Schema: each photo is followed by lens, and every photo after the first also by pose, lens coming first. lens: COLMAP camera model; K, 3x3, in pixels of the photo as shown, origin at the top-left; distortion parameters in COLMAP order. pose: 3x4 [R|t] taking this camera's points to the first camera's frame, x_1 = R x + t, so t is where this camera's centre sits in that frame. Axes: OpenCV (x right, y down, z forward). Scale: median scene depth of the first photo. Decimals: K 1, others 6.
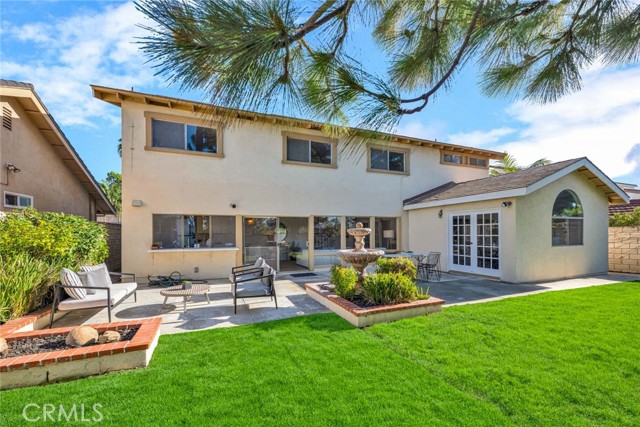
lens RADIAL K [[266.0, 0, 328.5], [0, 266.0, 228.7], [0, 0, 1]] dist [-0.000330, -0.000043]
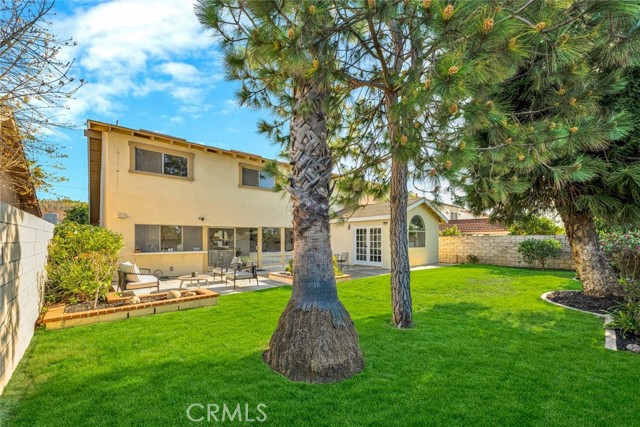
lens RADIAL K [[266.0, 0, 328.5], [0, 266.0, 228.7], [0, 0, 1]] dist [-0.000330, -0.000043]
pose [[0.947440, 0.015397, 0.319563, -0.190597], [-0.007998, 0.999669, -0.024455, -0.010420], [-0.319834, 0.020614, 0.947249, -0.437441]]
